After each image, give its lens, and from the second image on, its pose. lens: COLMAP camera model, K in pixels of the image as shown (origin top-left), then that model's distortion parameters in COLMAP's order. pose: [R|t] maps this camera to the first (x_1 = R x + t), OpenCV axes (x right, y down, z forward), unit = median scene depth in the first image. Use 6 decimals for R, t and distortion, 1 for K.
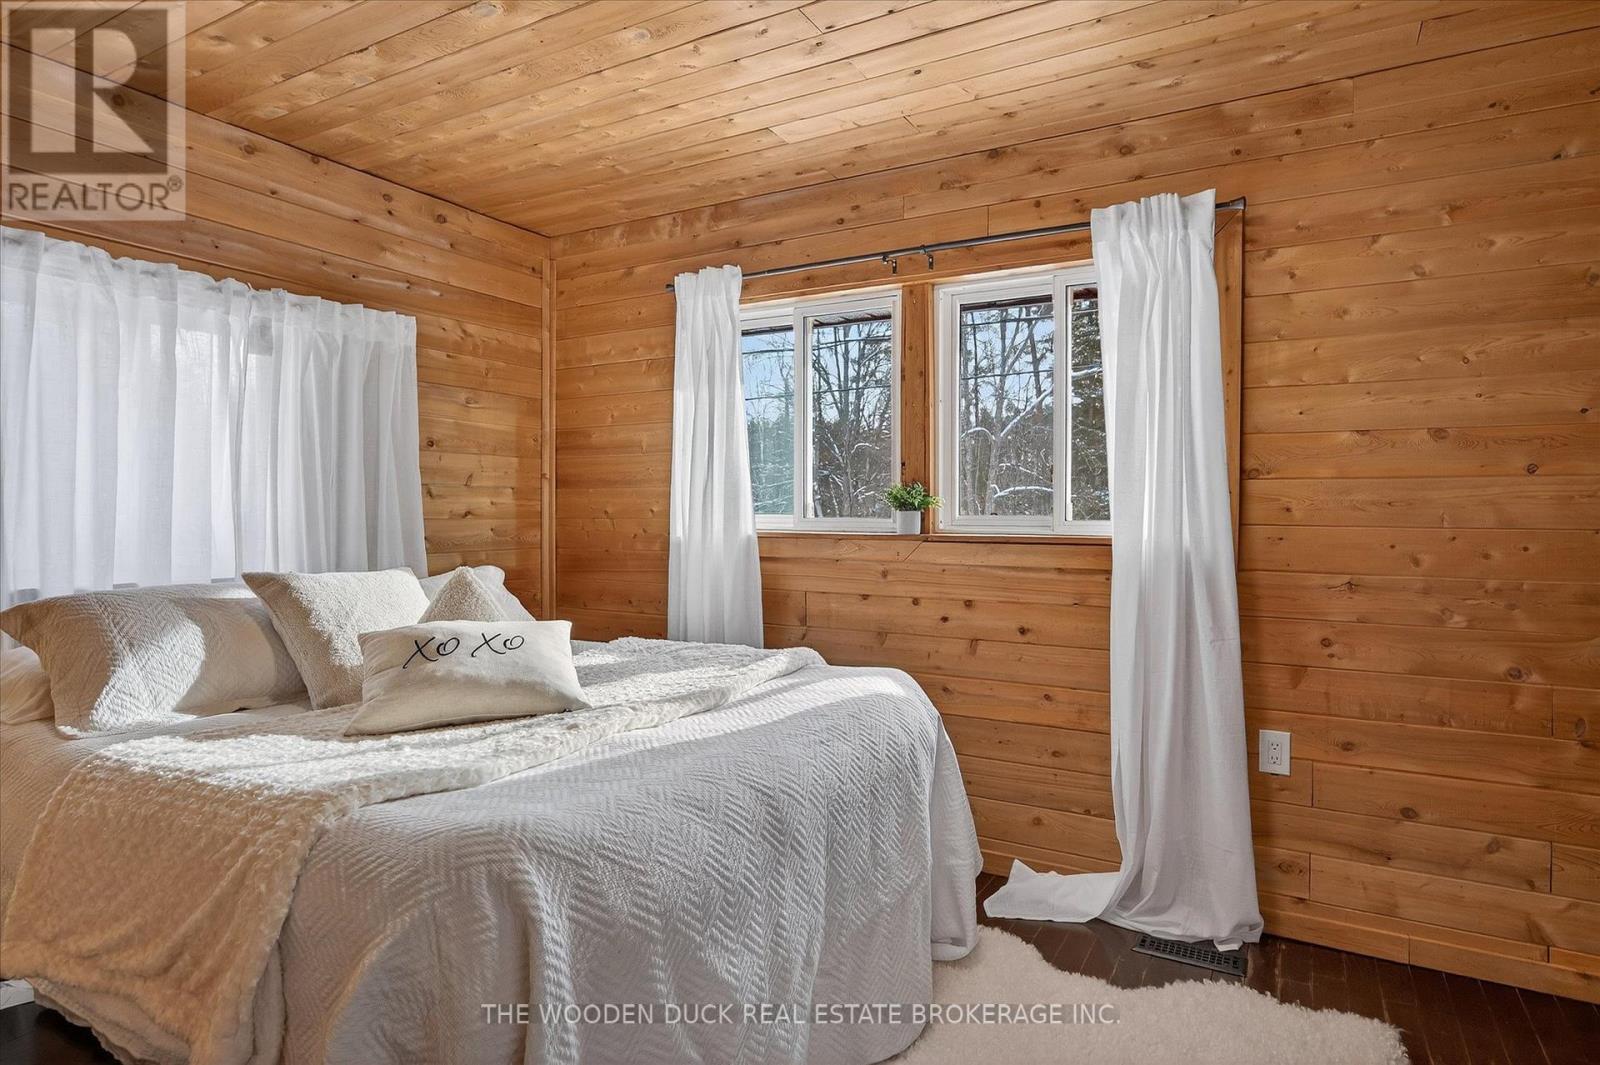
lens RADIAL K [[895.6, 0, 795.5], [0, 895.6, 507.3], [0, 0, 1]] dist [-0.001703, 0.000967]
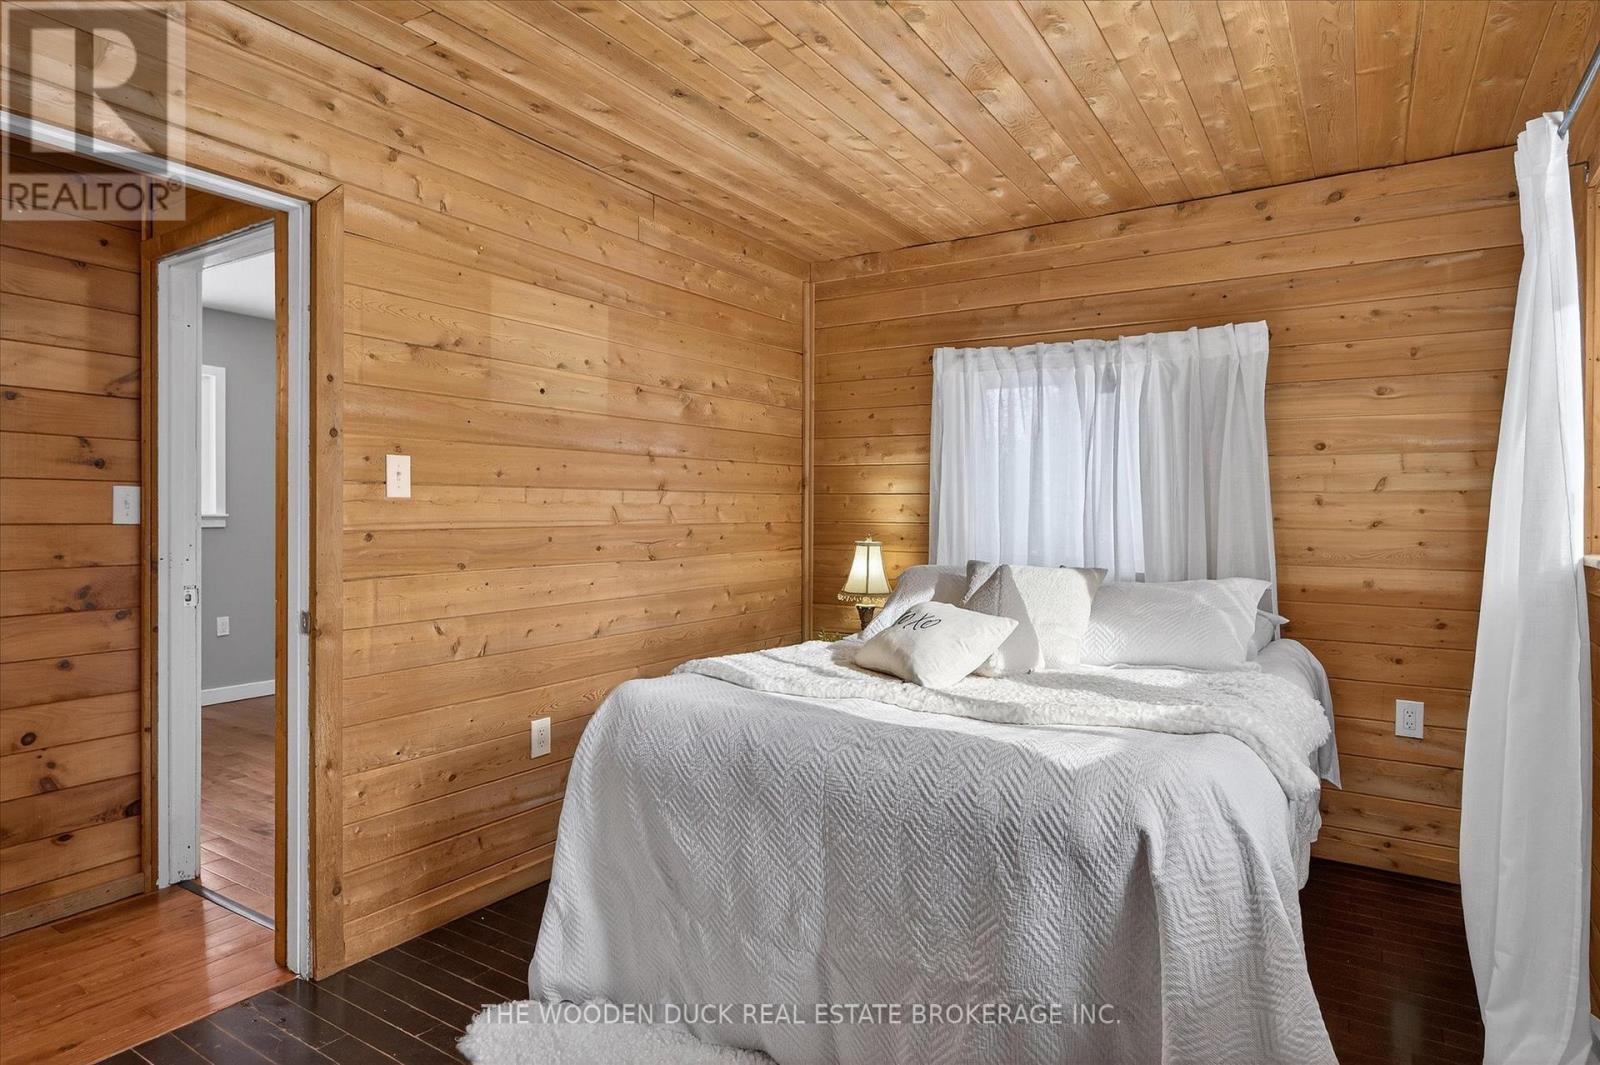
lens RADIAL K [[895.6, 0, 795.5], [0, 895.6, 507.3], [0, 0, 1]] dist [-0.001703, 0.000967]
pose [[-0.039800, -0.012414, -0.999131, 0.662468], [-0.000871, 0.999923, -0.012390, 0.004349], [0.999207, 0.000377, -0.039808, 0.617869]]
